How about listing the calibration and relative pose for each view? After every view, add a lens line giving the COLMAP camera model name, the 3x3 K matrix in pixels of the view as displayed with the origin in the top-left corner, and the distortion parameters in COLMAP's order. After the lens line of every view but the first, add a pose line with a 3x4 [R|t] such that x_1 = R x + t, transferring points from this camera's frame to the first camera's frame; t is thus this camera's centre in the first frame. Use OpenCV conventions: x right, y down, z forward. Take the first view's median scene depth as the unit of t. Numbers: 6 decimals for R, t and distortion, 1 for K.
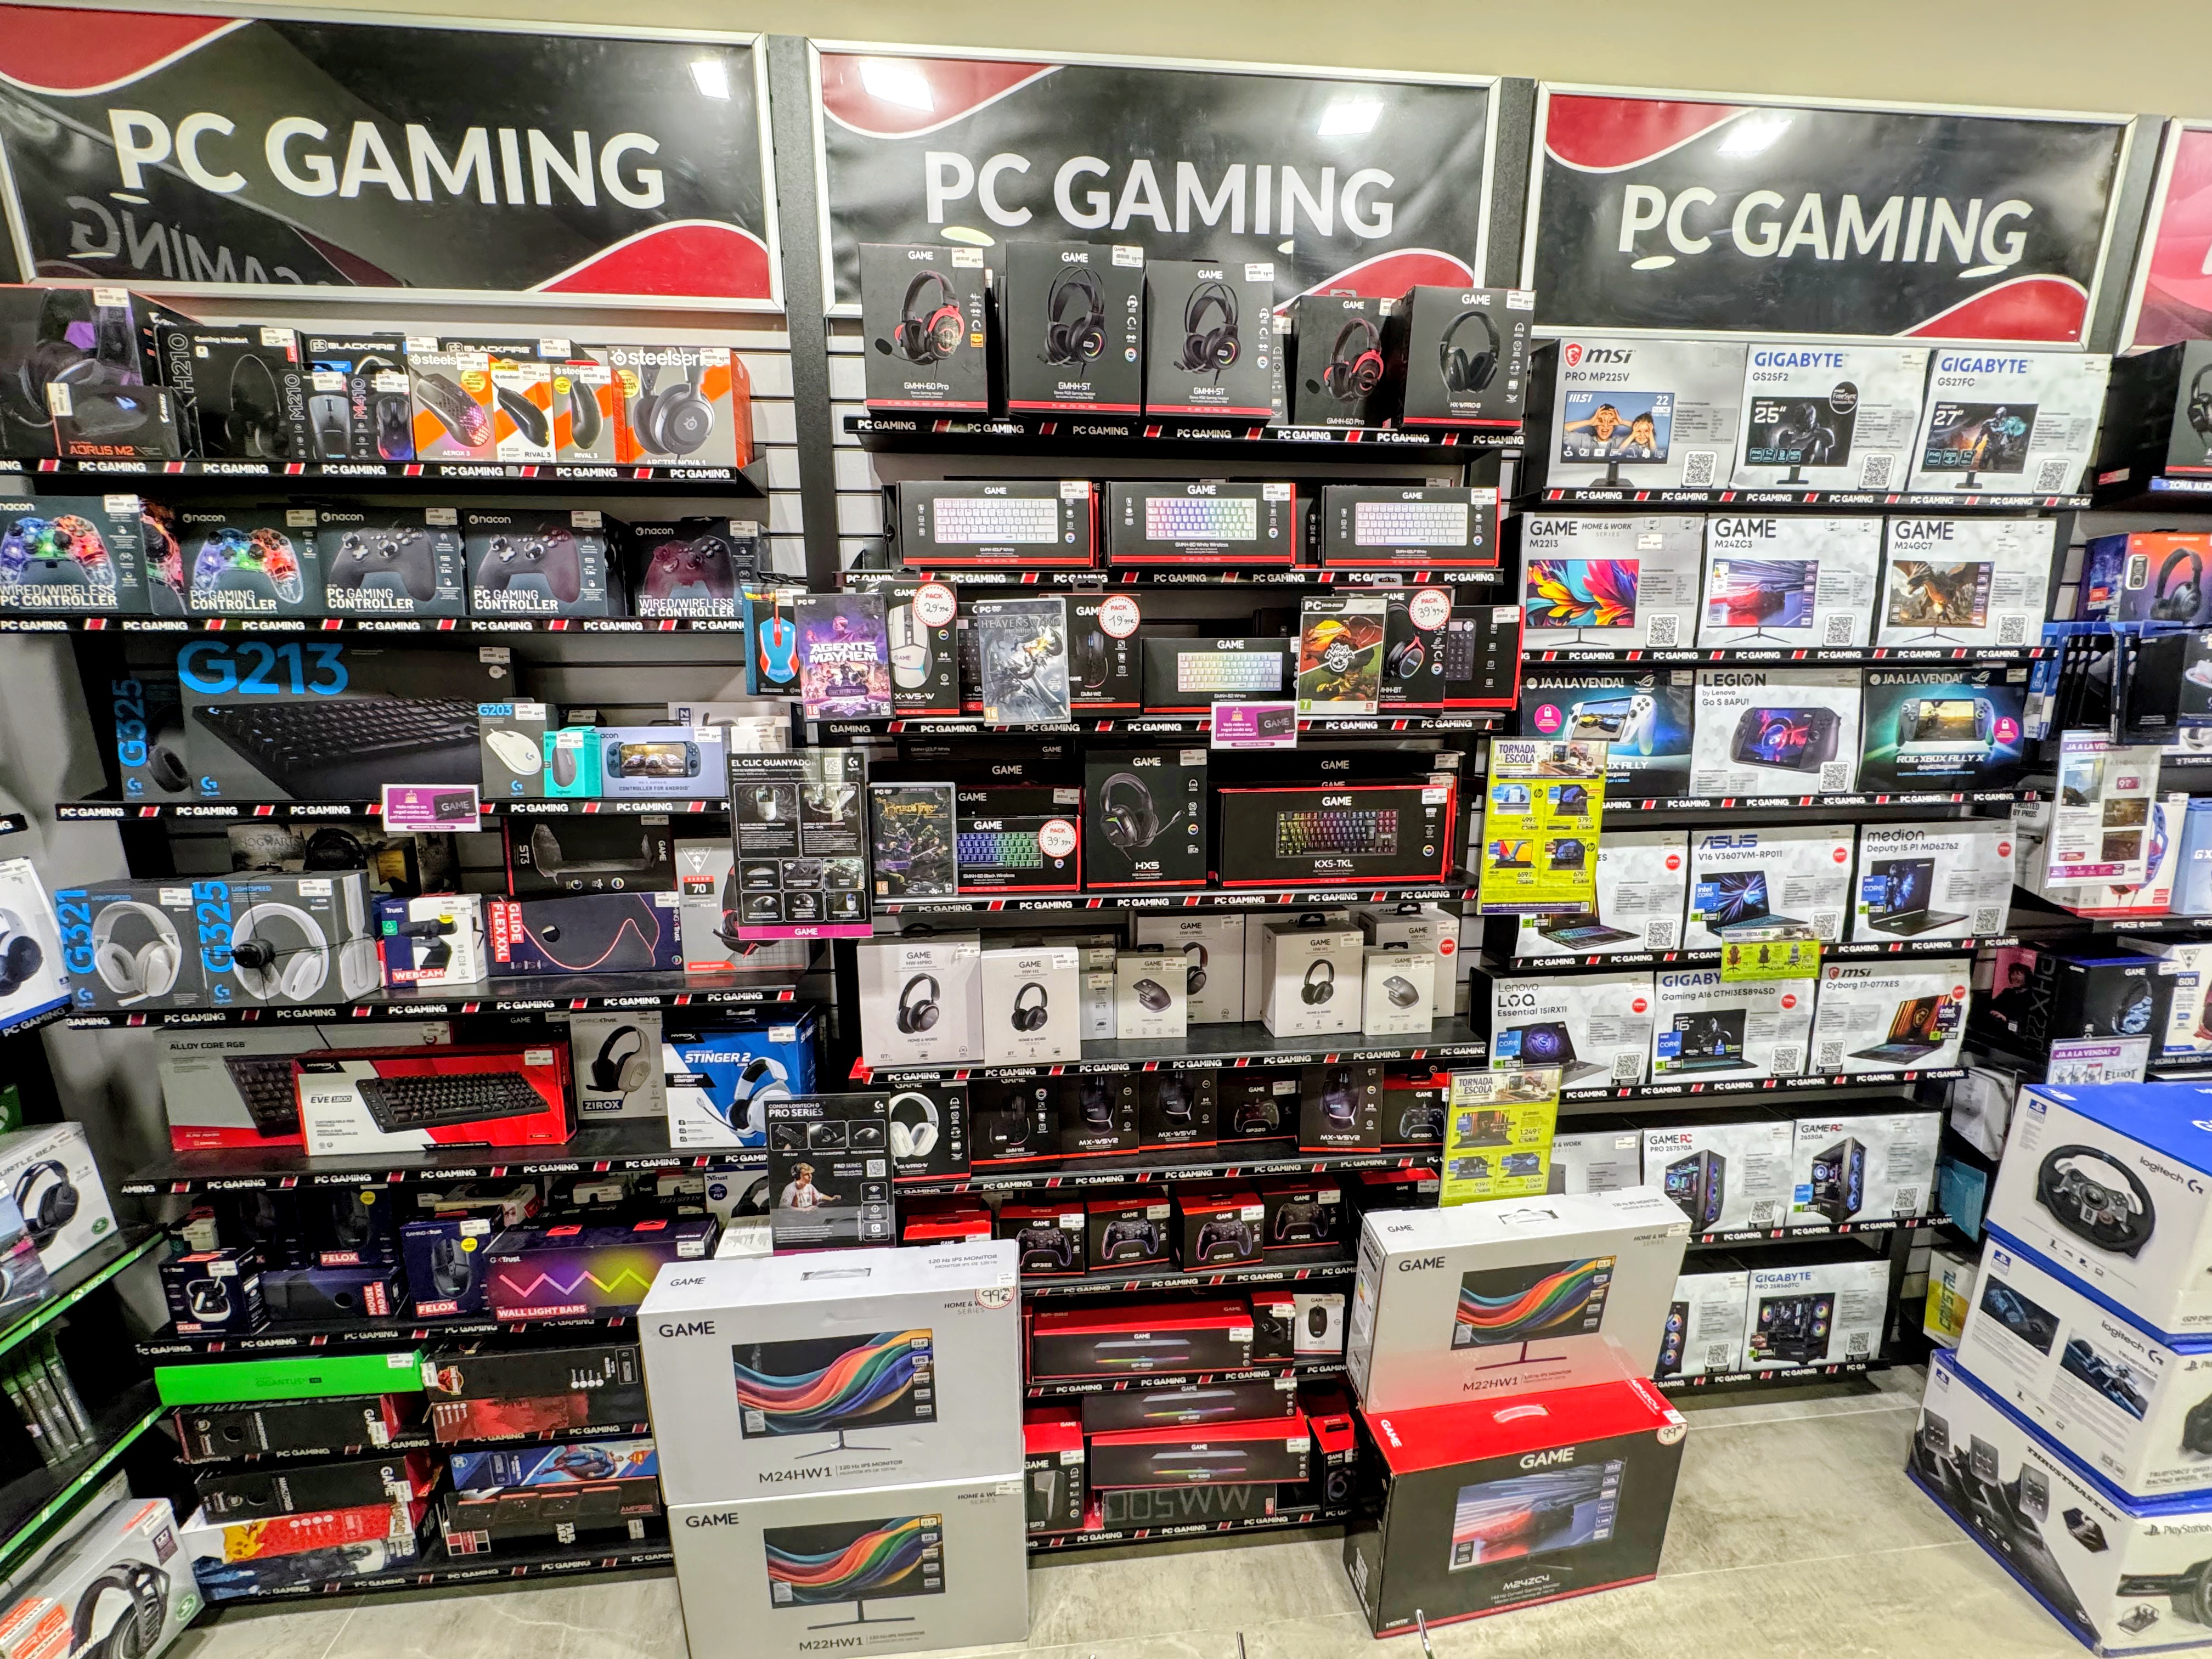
lens RADIAL K [[883.8, 0, 1109.3], [0, 883.8, 843.8], [0, 0, 1]] dist [-0.003318, 0.000622]
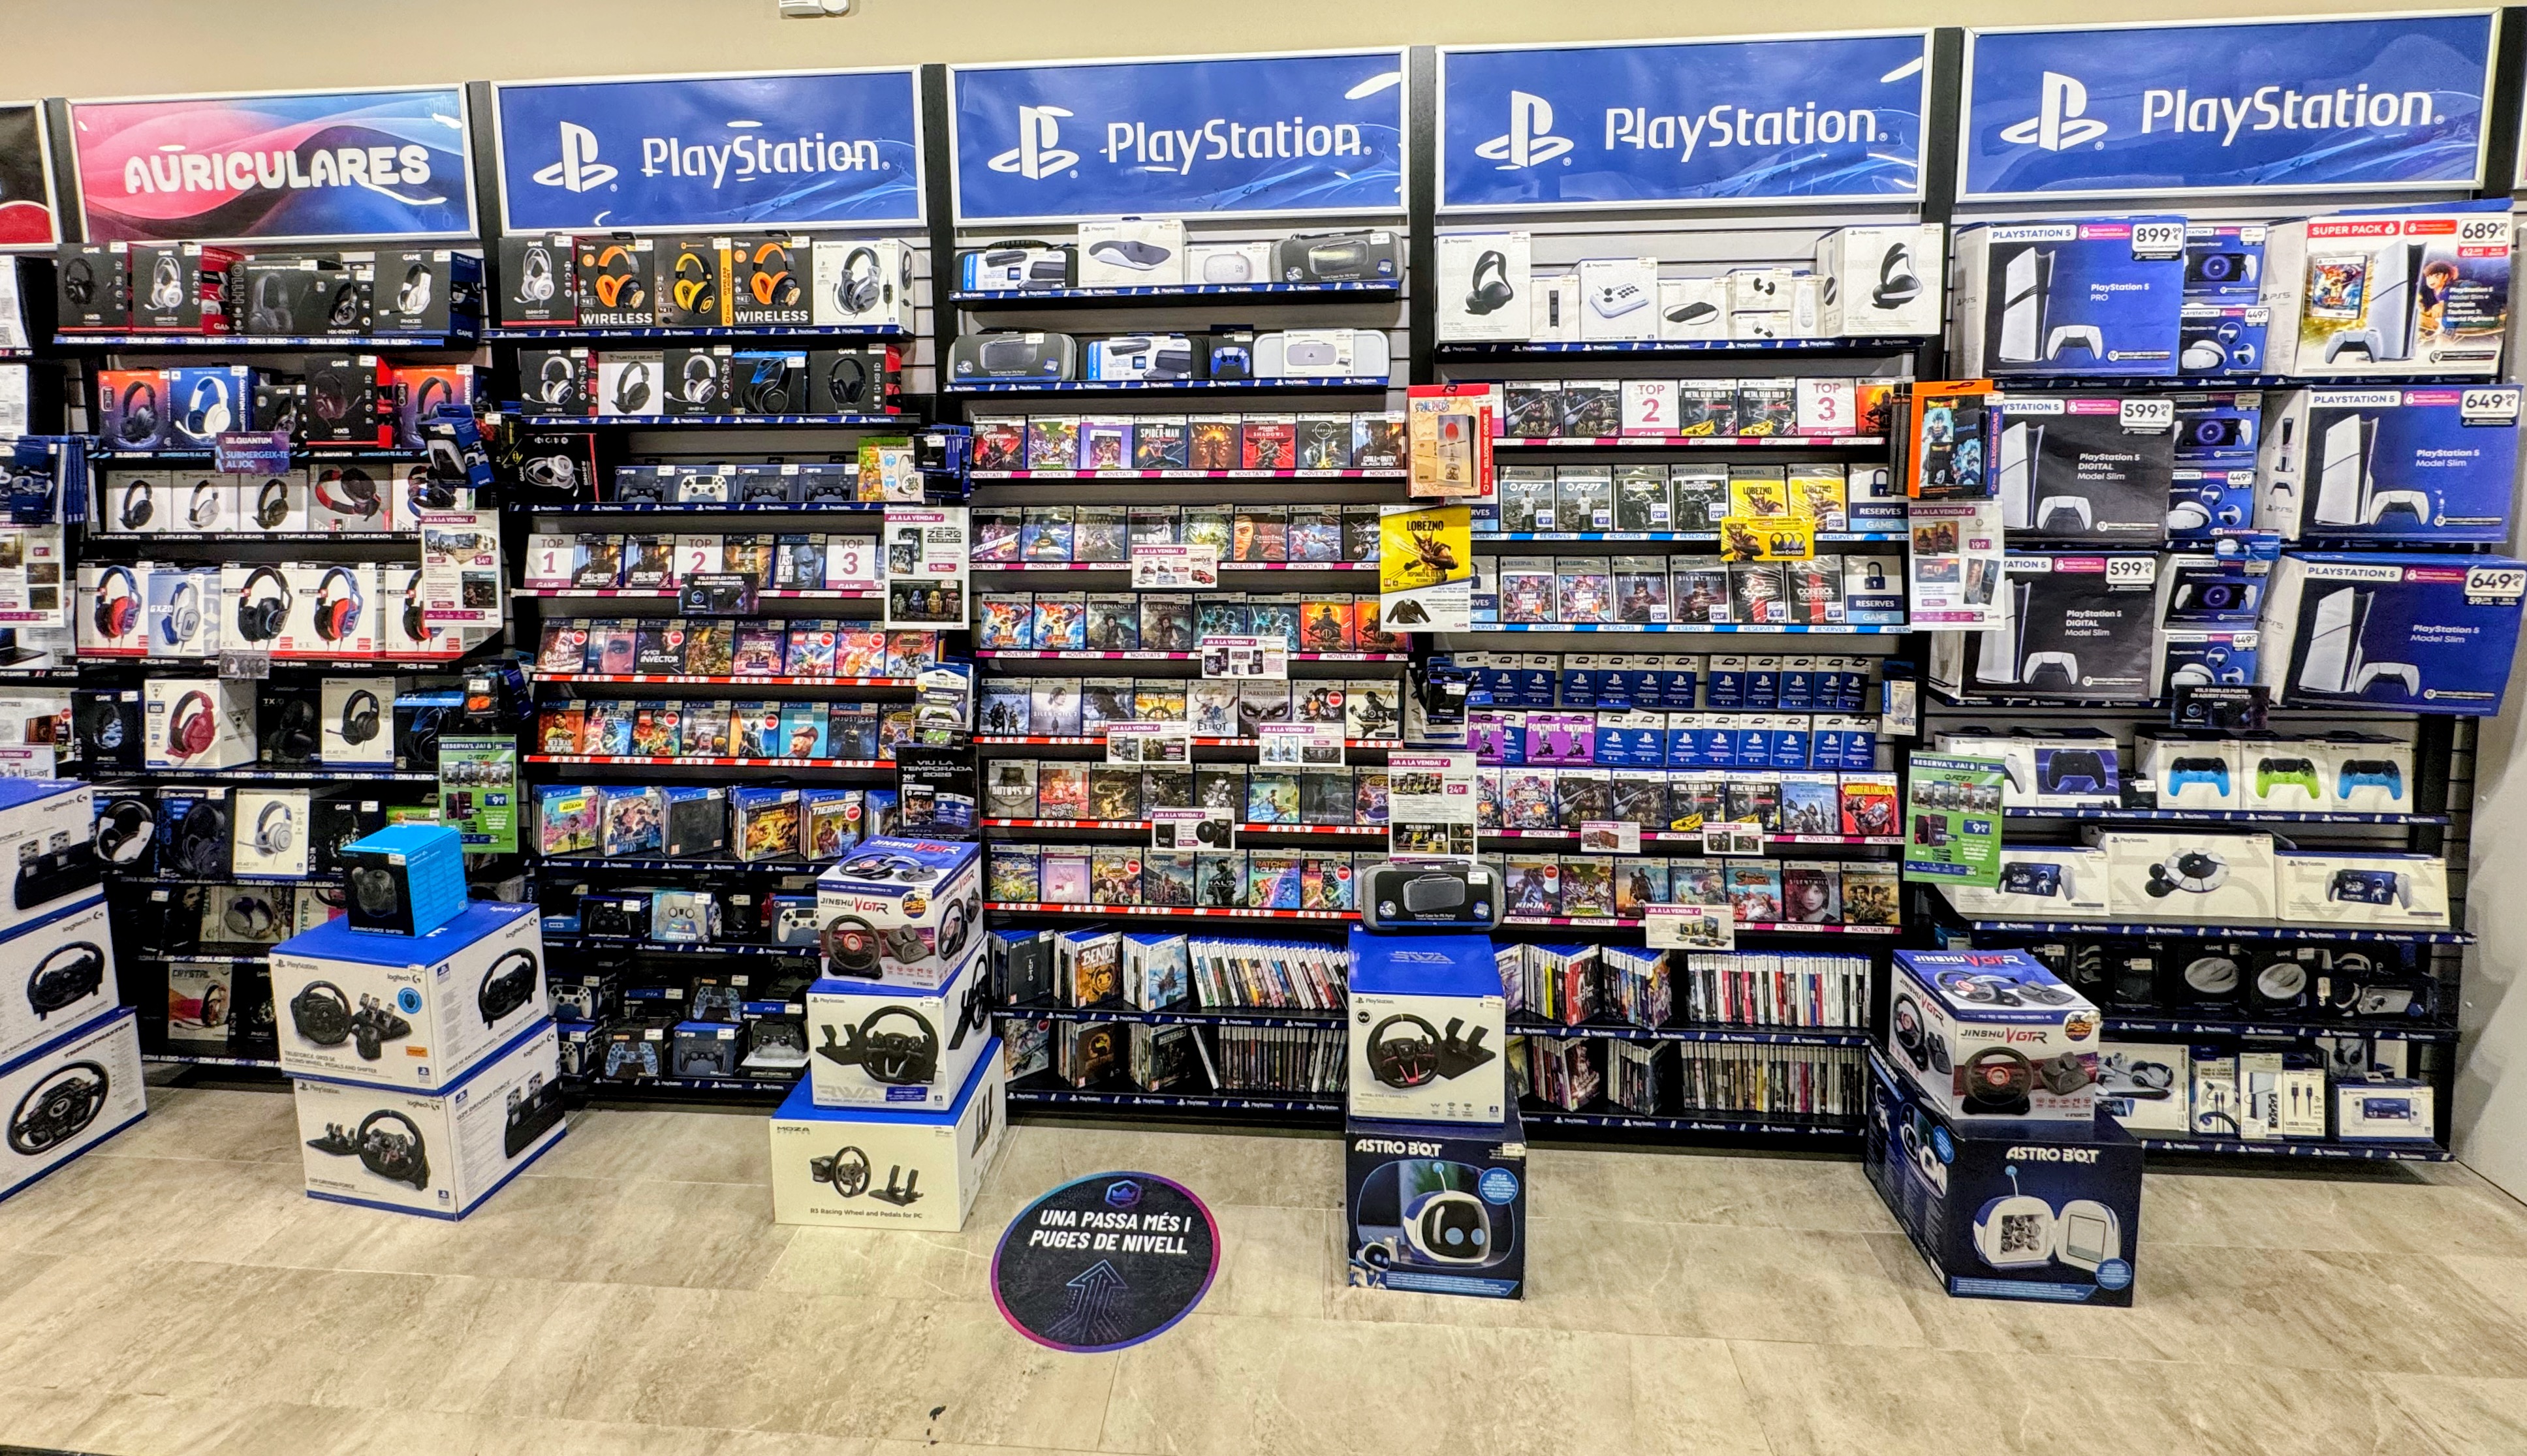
lens RADIAL K [[1255.6, 0, 1277.5], [0, 1255.6, 716.5], [0, 0, 1]] dist [-0.001925, -0.000348]
pose [[0.986015, 0.007952, -0.166465, 4.034021], [-0.027406, 0.992999, -0.114902, 0.426774], [0.164386, 0.117857, 0.979330, -0.672345]]
